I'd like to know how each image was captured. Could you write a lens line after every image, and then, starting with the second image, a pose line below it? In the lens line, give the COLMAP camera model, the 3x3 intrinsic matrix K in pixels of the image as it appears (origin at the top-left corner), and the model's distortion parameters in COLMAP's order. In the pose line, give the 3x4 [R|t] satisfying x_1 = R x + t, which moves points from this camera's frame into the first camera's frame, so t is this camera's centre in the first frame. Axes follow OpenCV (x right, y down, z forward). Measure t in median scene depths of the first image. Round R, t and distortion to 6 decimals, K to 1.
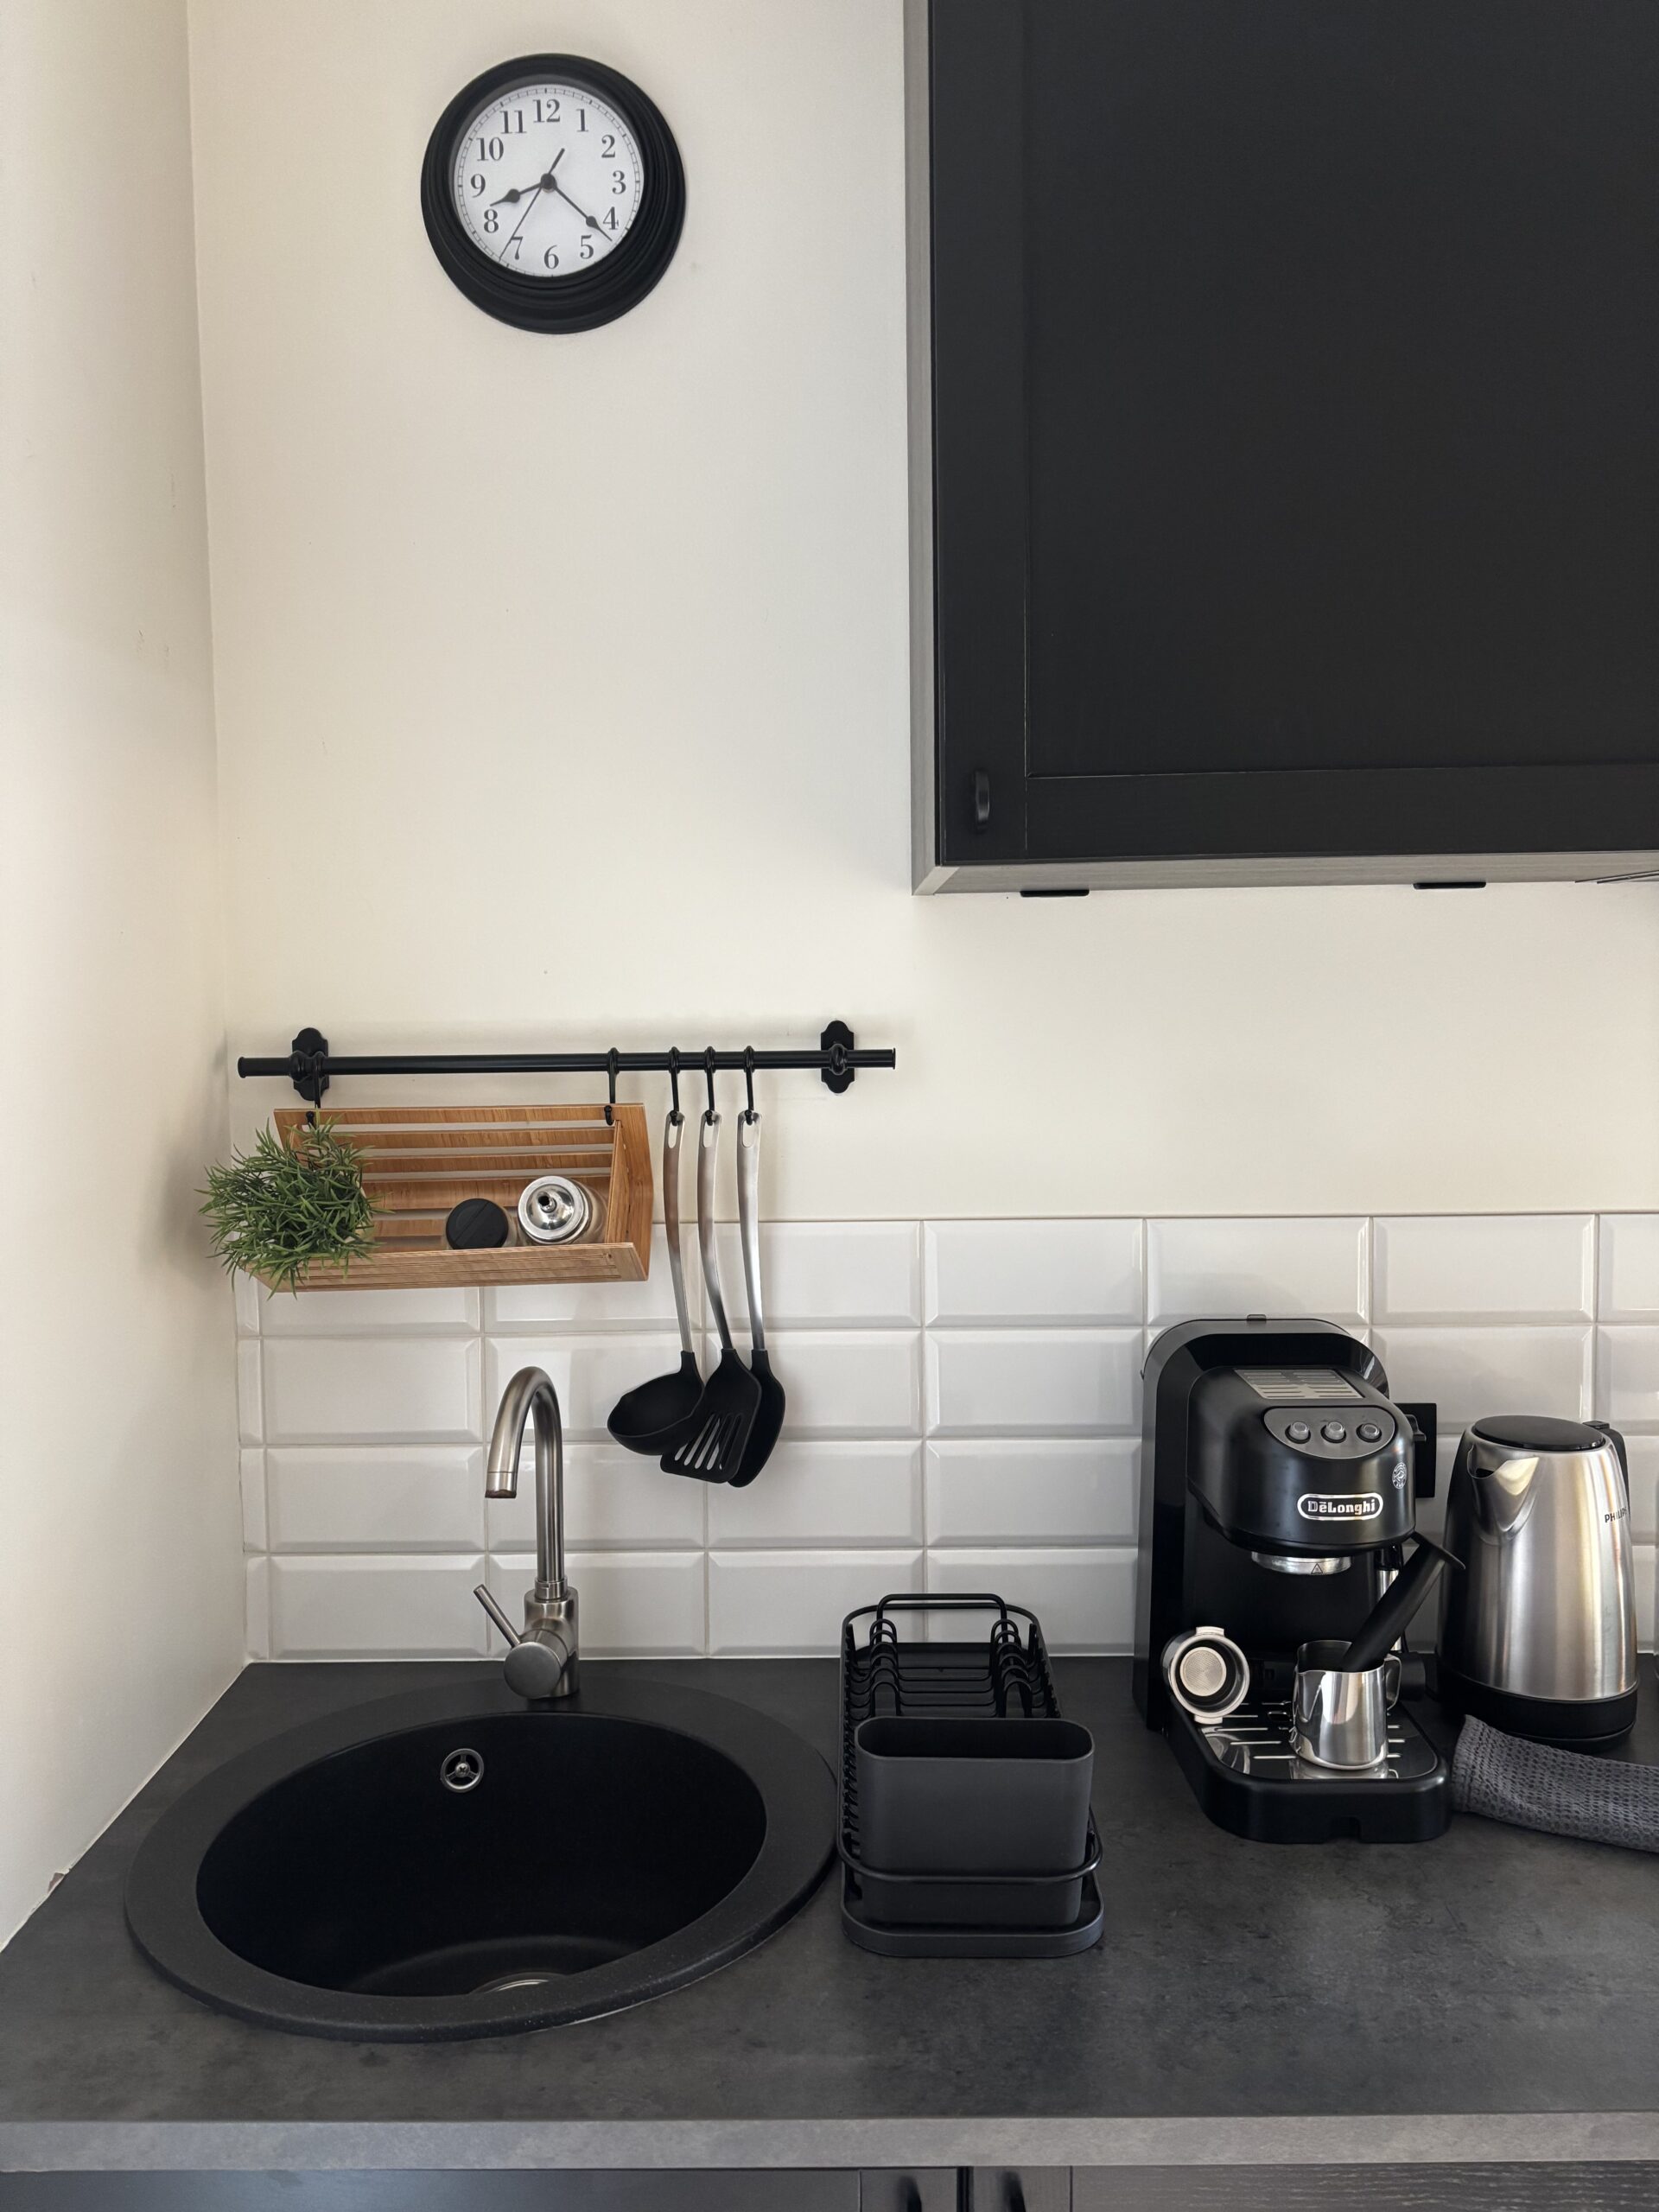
lens RADIAL K [[1663.9, 0, 825.0], [0, 1663.9, 1102.2], [0, 0, 1]] dist [-0.006777, -0.006792]
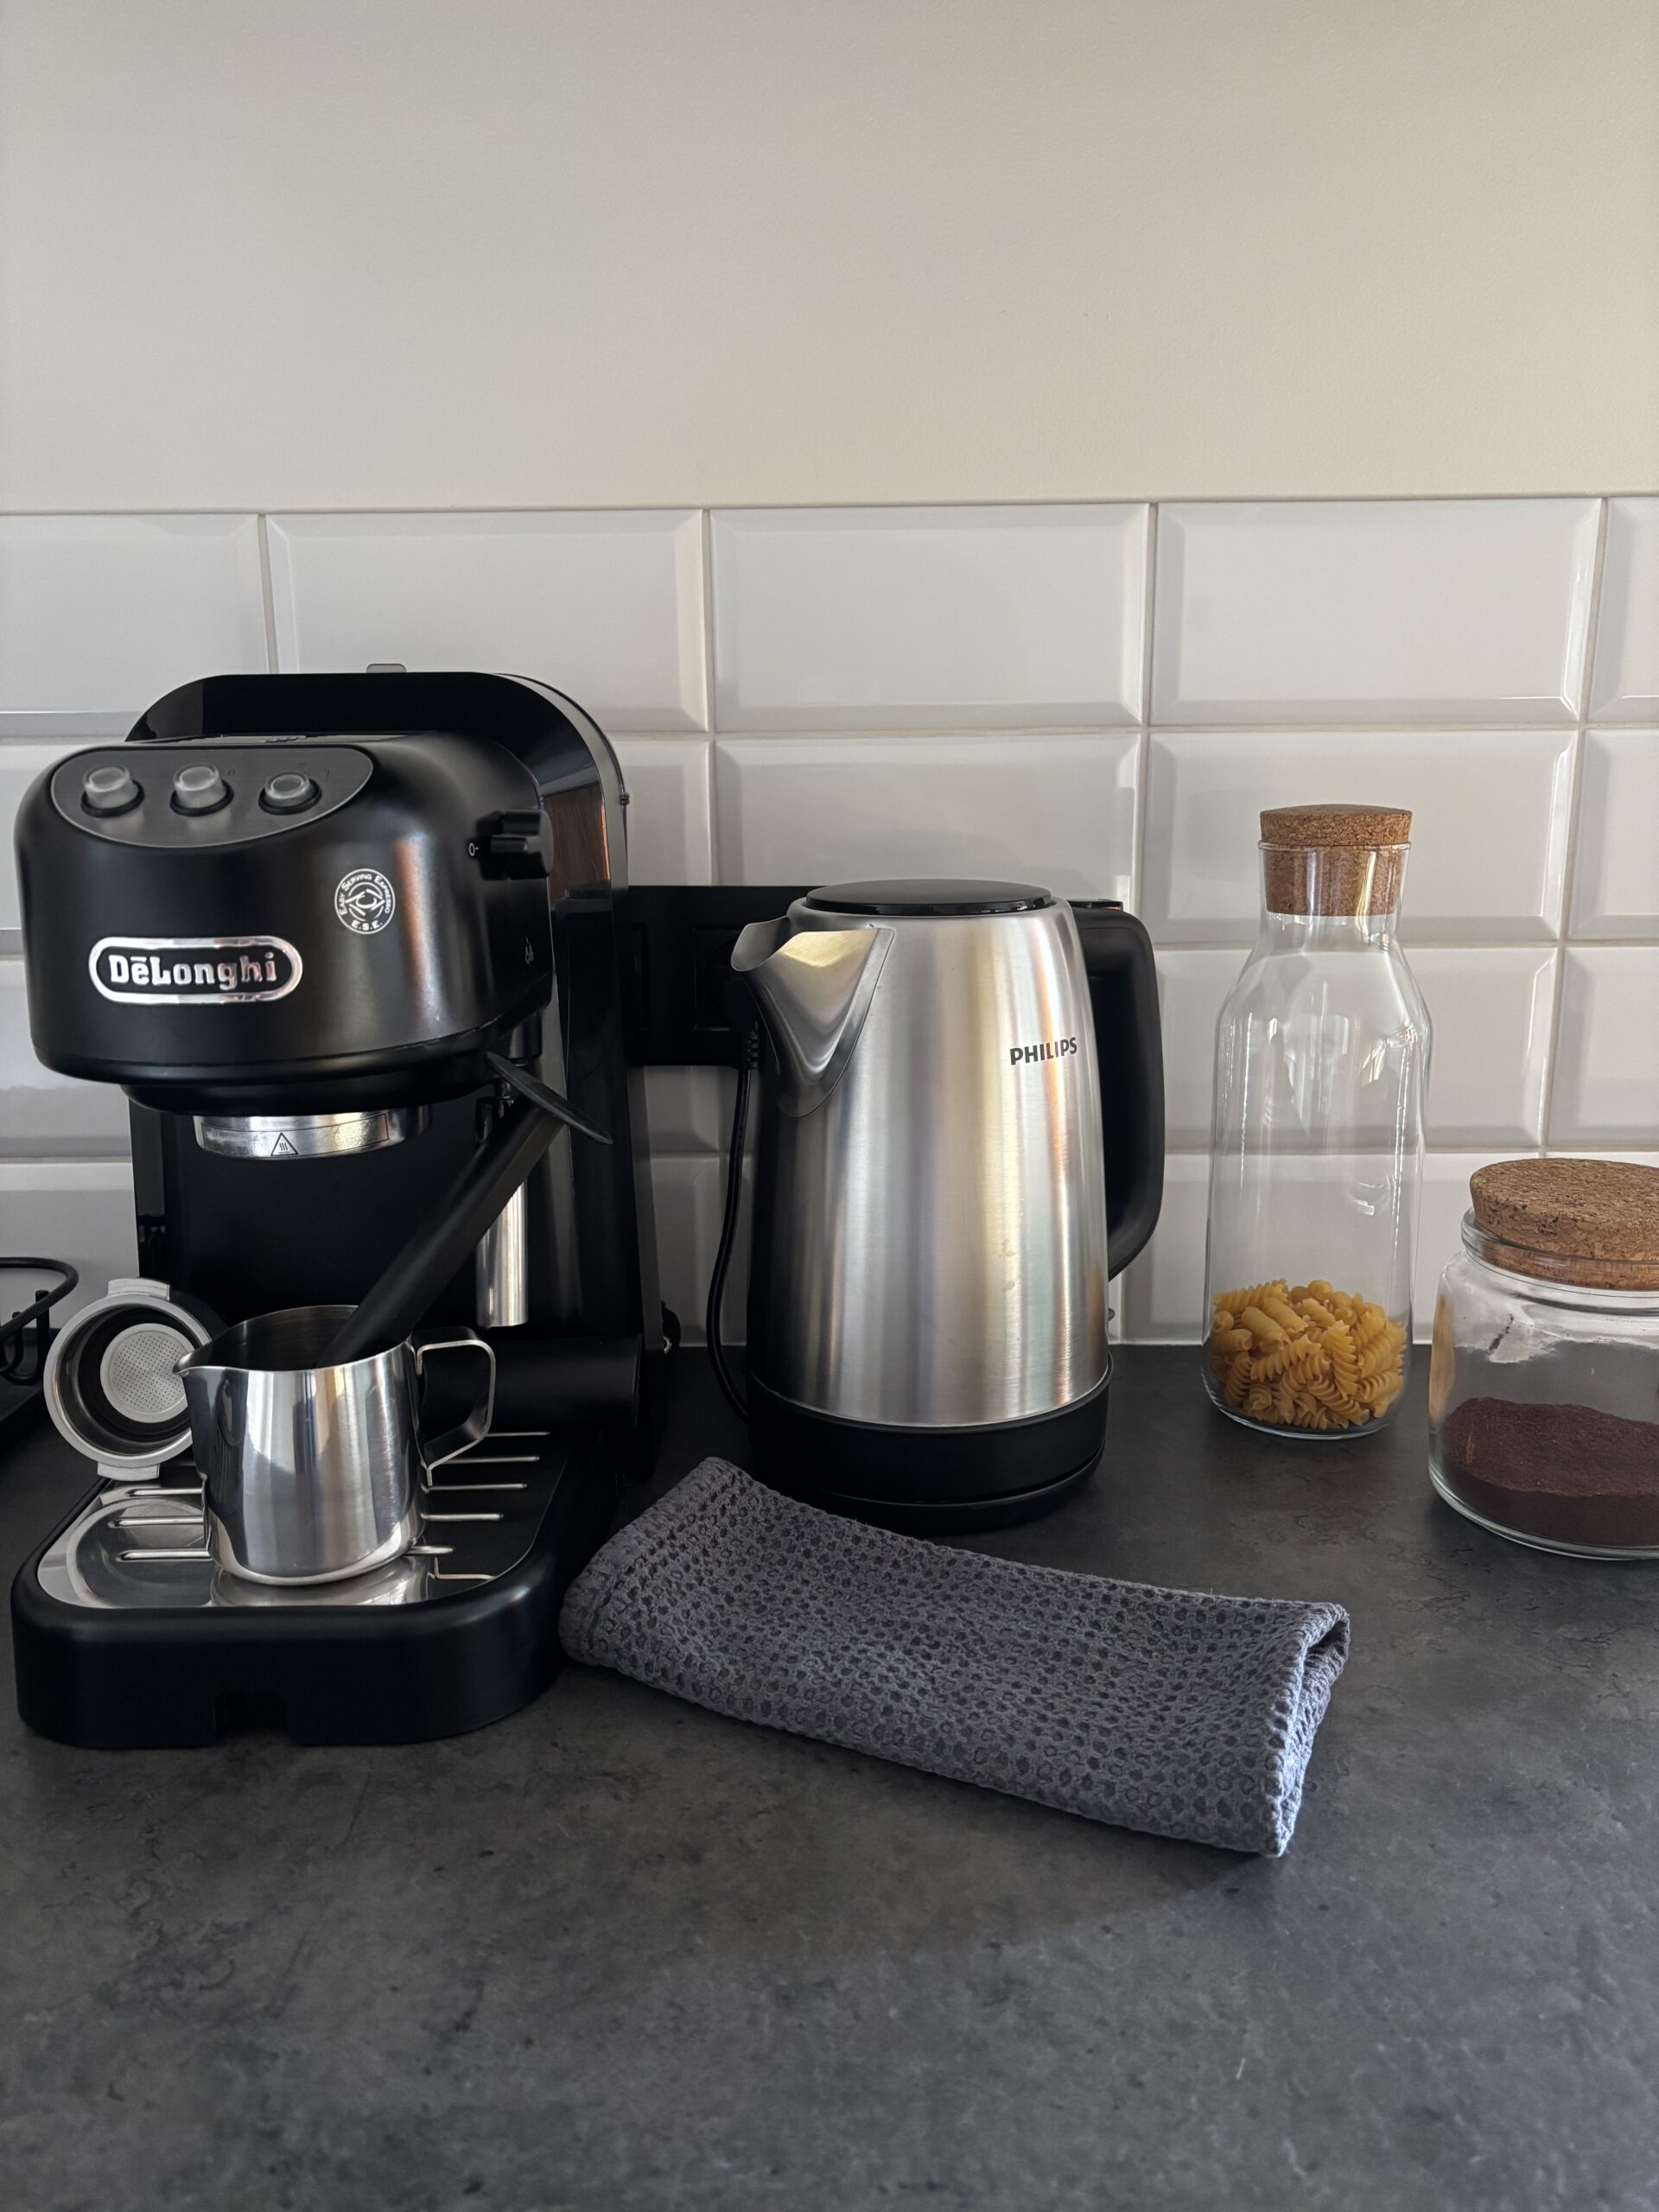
lens RADIAL K [[1663.9, 0, 833.4], [0, 1663.9, 1111.0], [0, 0, 1]] dist [-0.006777, -0.006792]
pose [[0.999945, -0.010254, 0.002048, 0.430693], [0.009794, 0.987046, 0.160141, 0.198240], [-0.003663, -0.160112, 0.987092, 0.552422]]
